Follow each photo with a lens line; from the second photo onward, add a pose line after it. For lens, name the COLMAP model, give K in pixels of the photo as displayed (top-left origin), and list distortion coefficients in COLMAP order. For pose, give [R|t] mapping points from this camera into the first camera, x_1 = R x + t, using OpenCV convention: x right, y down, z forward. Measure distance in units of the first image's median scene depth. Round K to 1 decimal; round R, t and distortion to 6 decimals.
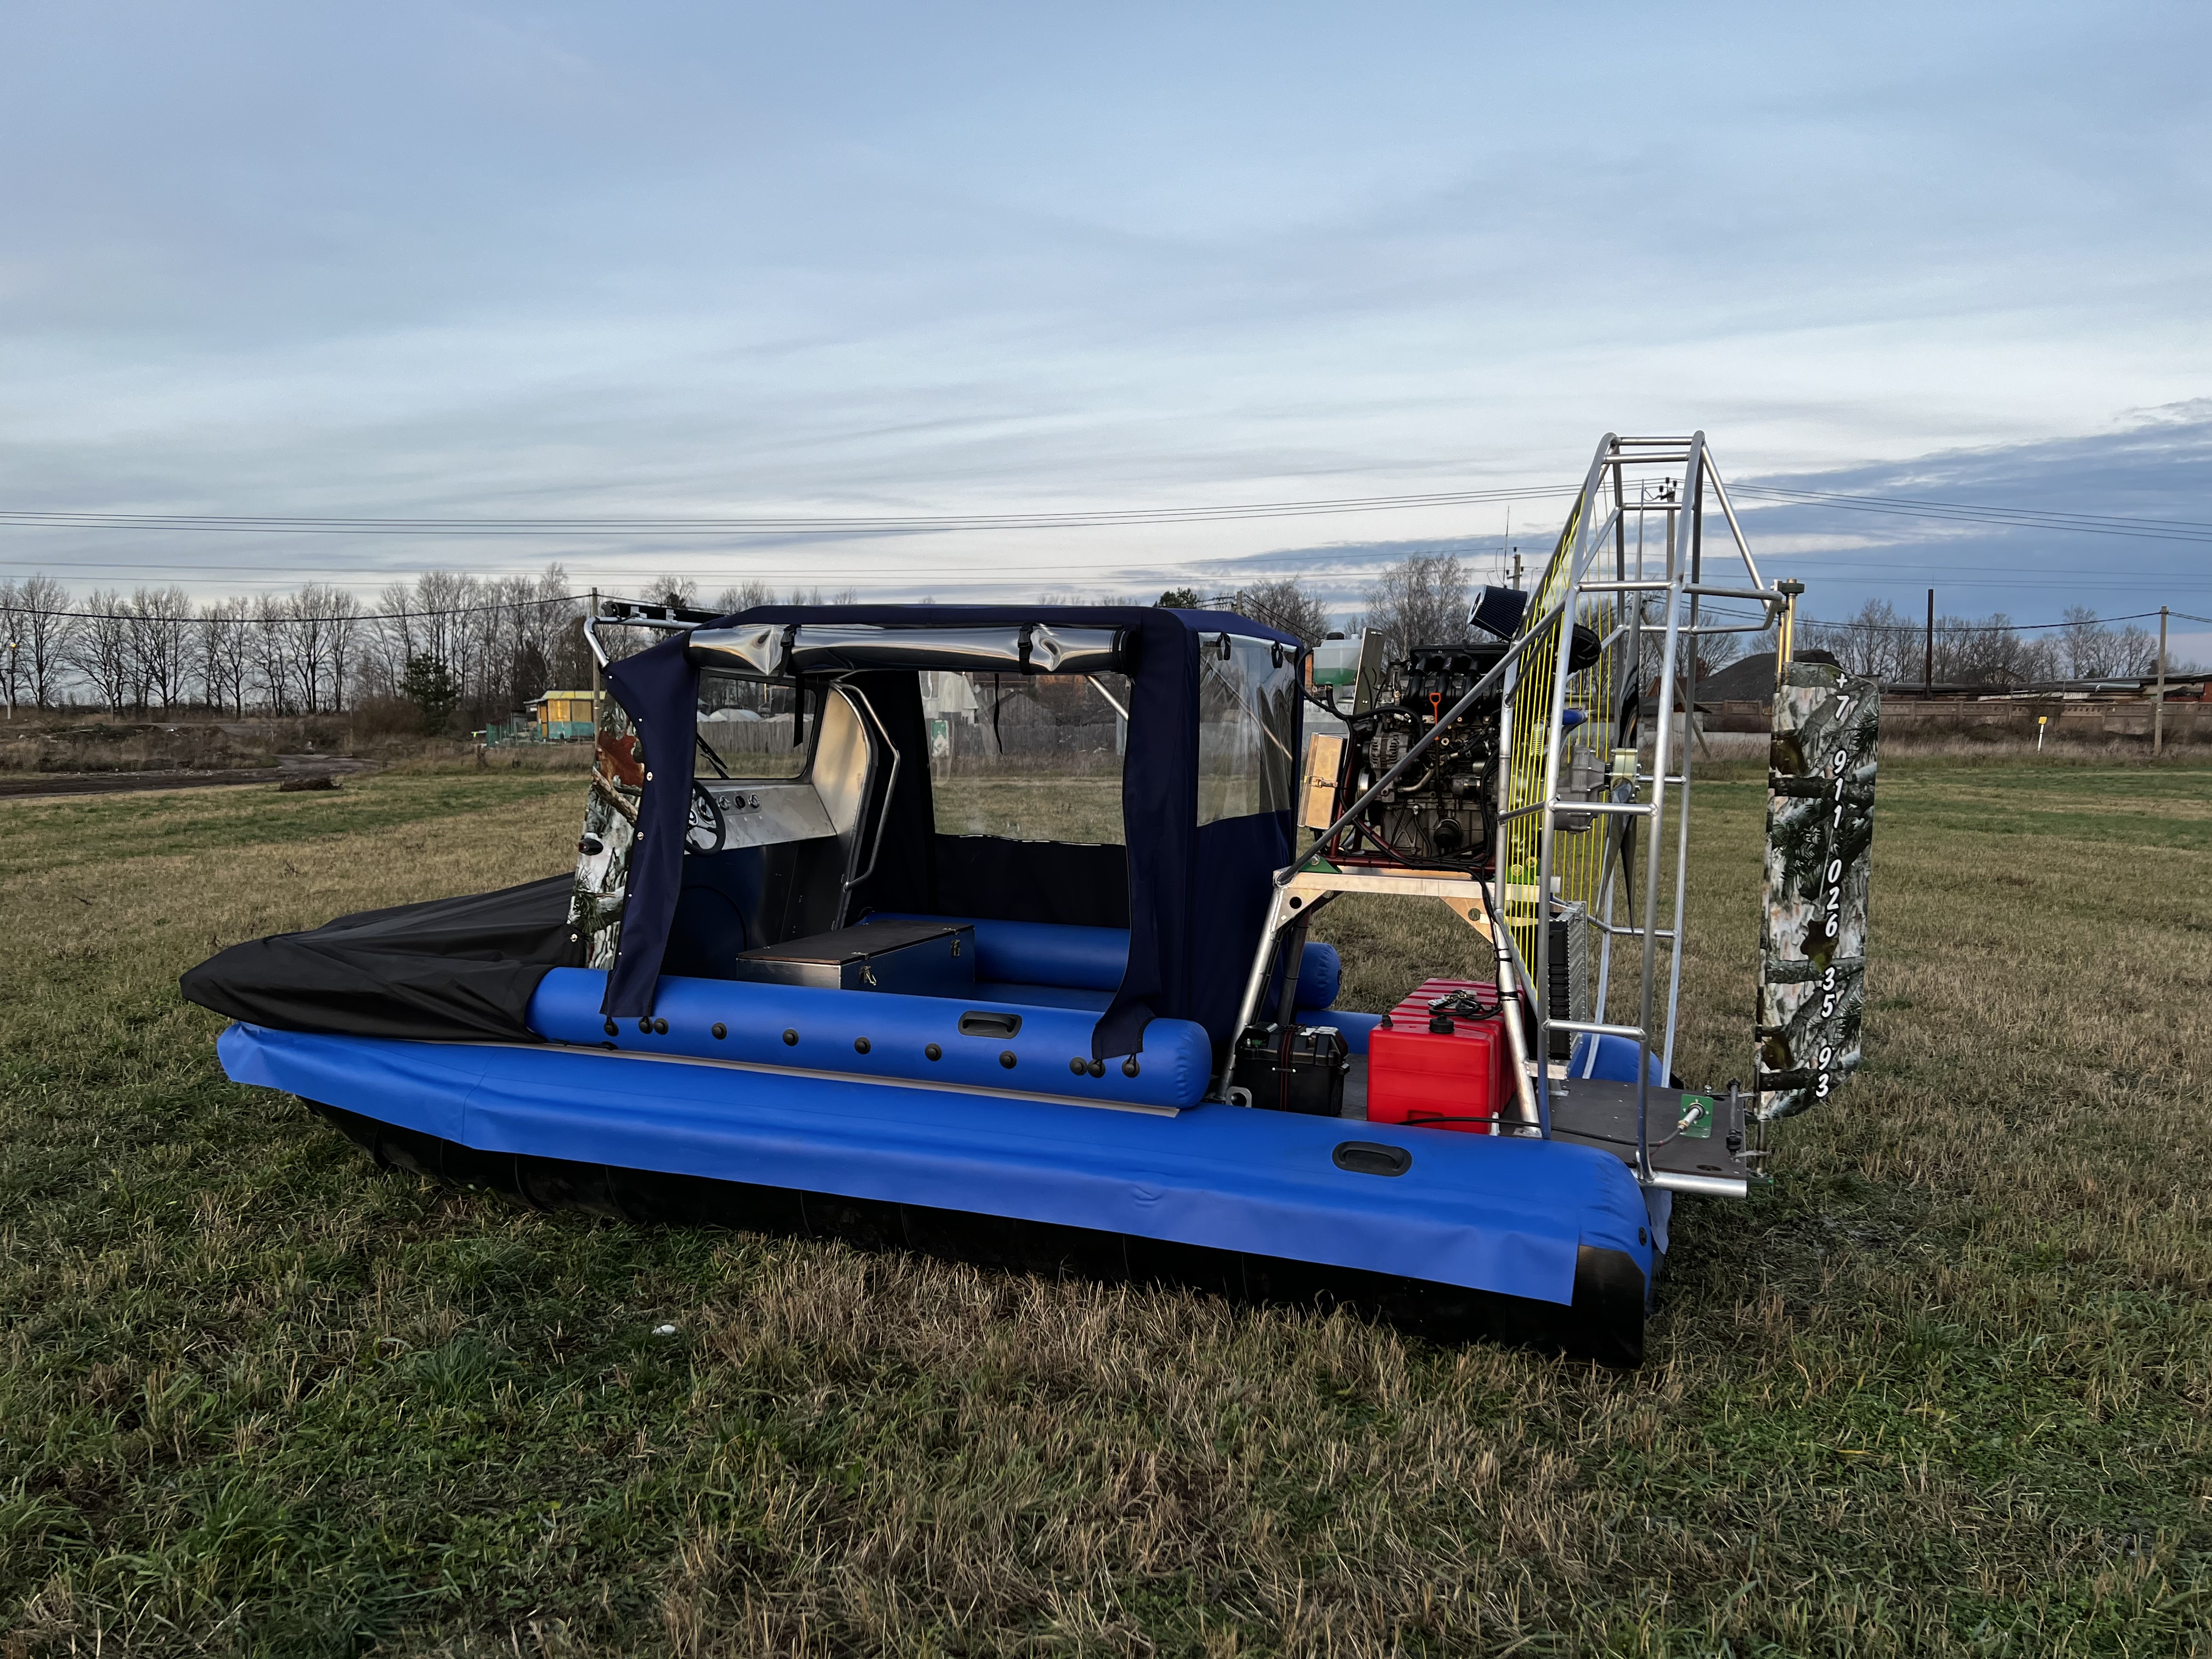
lens RADIAL K [[1673.4, 0, 1096.7], [0, 1673.4, 831.4], [0, 0, 1]] dist [0.066896, -0.061613]
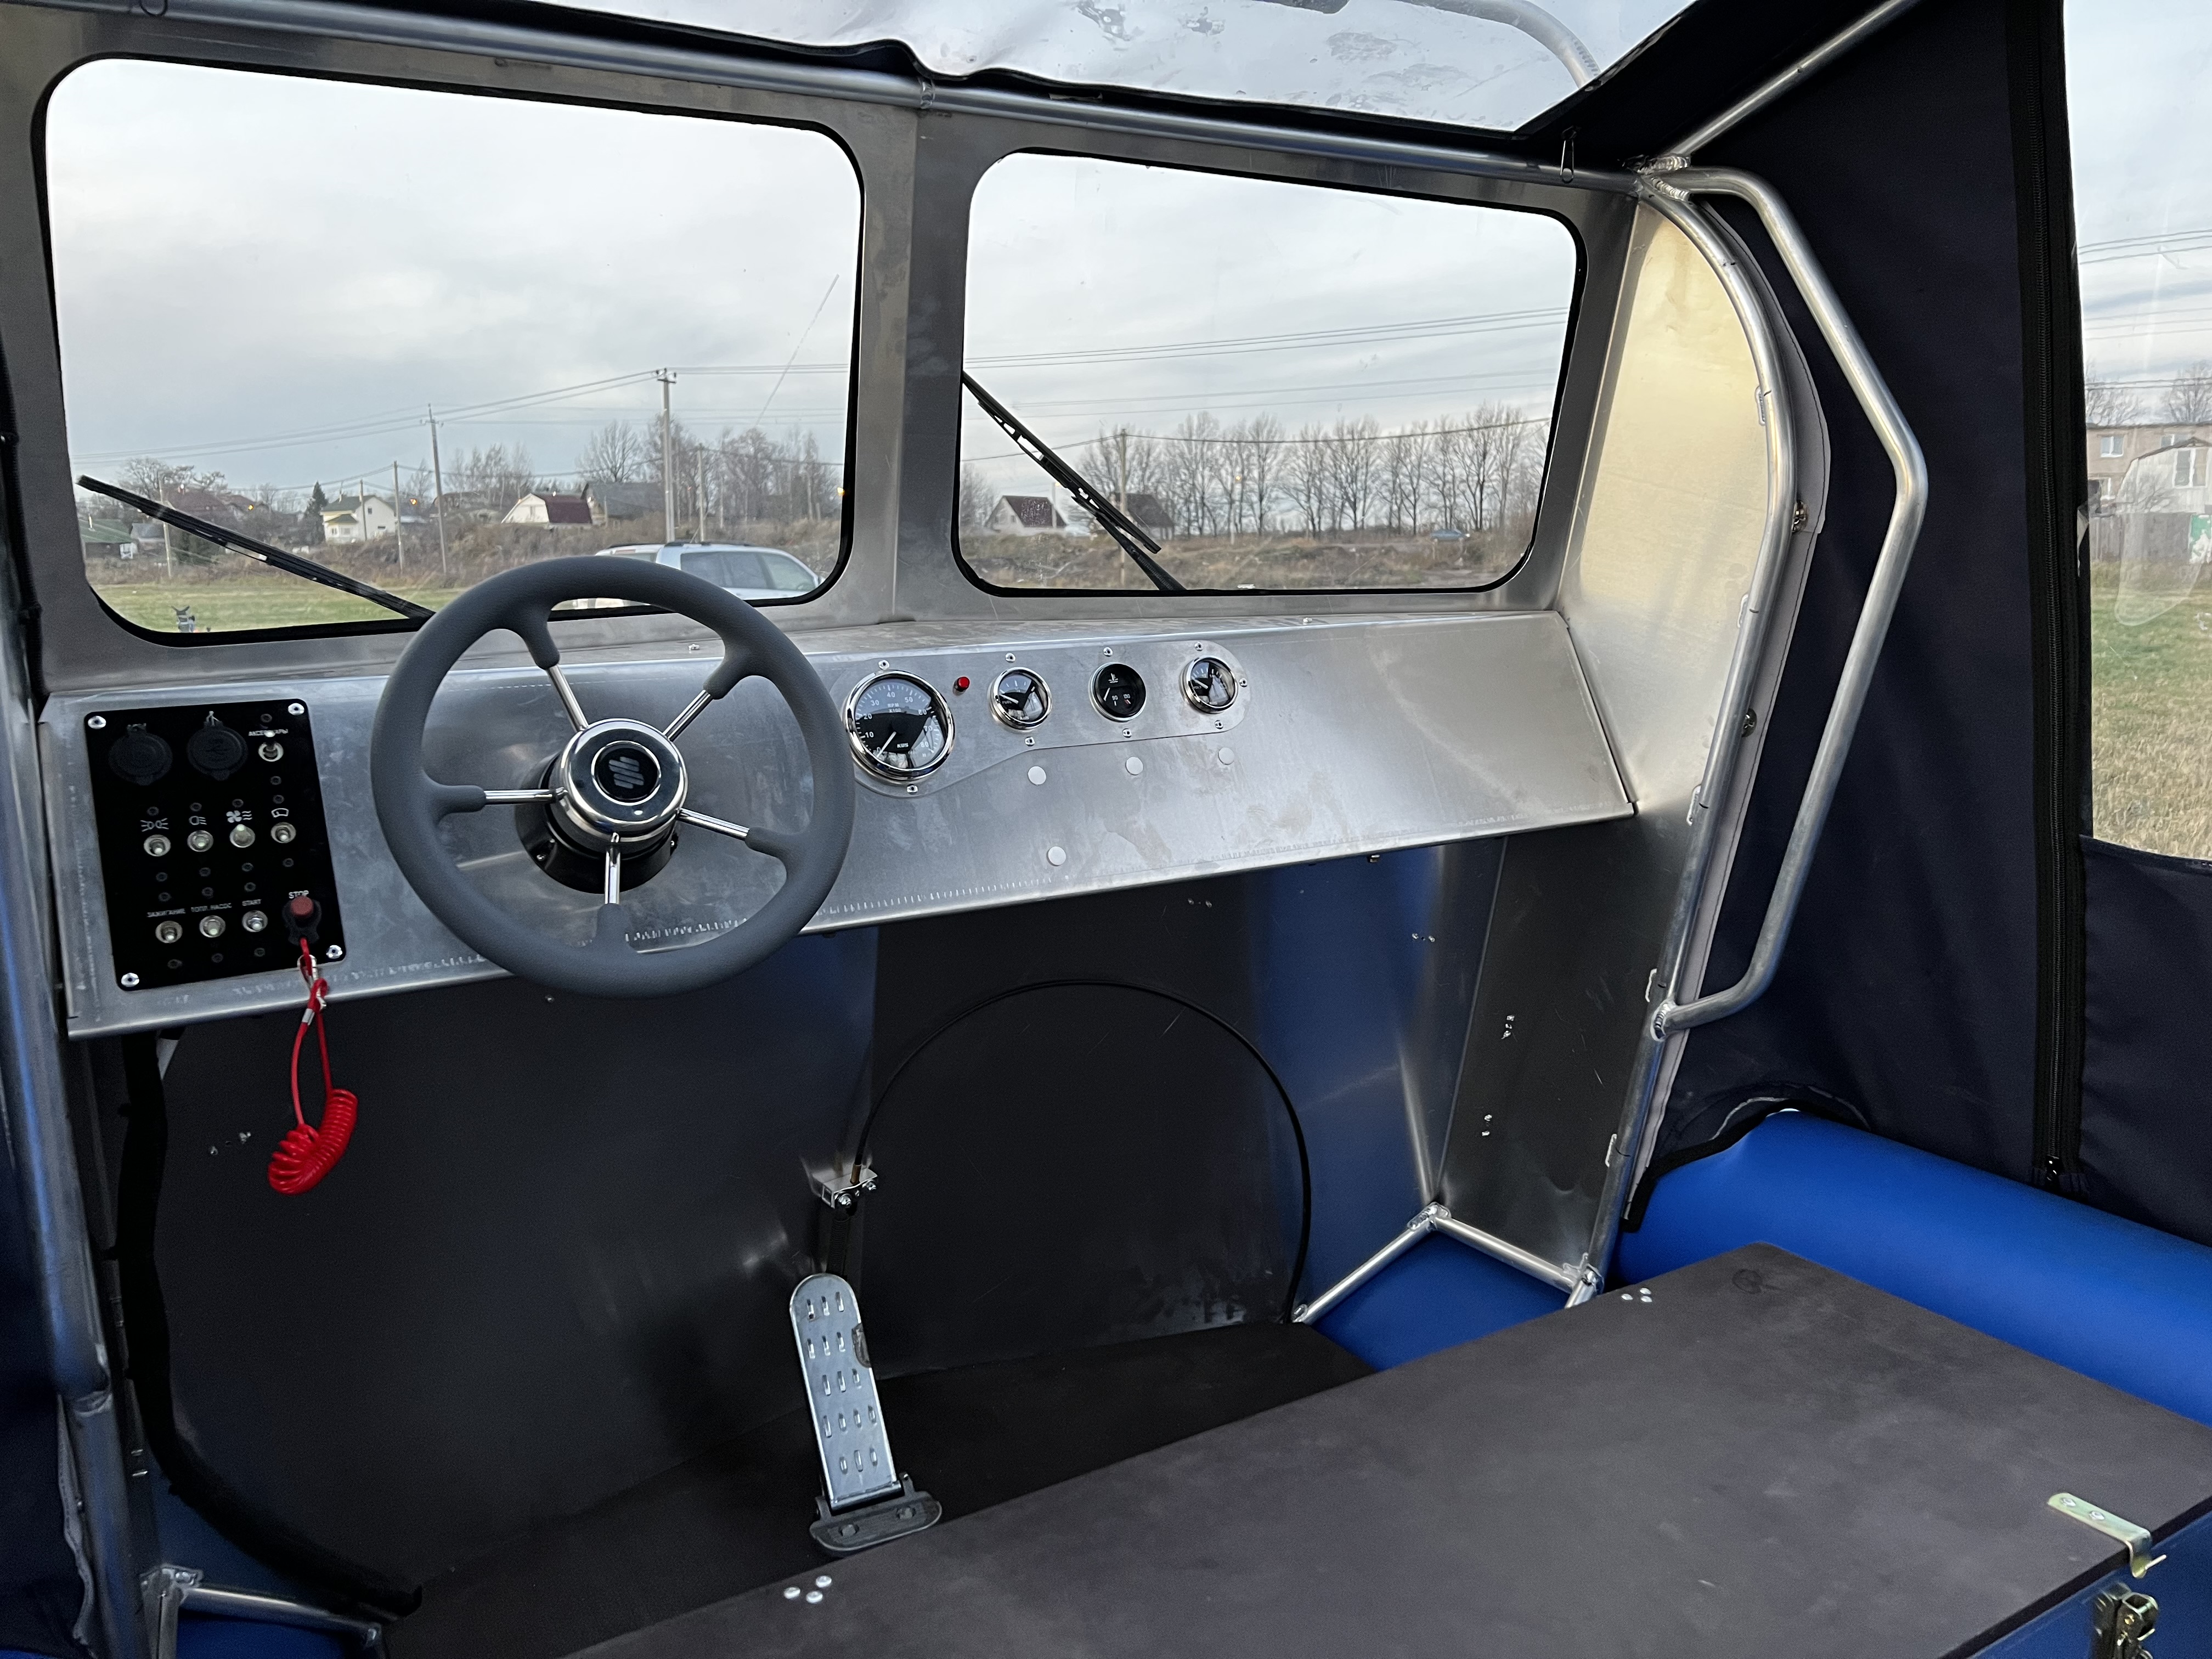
lens RADIAL K [[1673.4, 0, 1094.8], [0, 1673.4, 857.5], [0, 0, 1]] dist [0.066896, -0.061613]
pose [[0.788005, 0.095132, -0.608275, -0.064031], [-0.019633, 0.991370, 0.129612, -0.023347], [0.615356, -0.090193, 0.783073, 0.754398]]
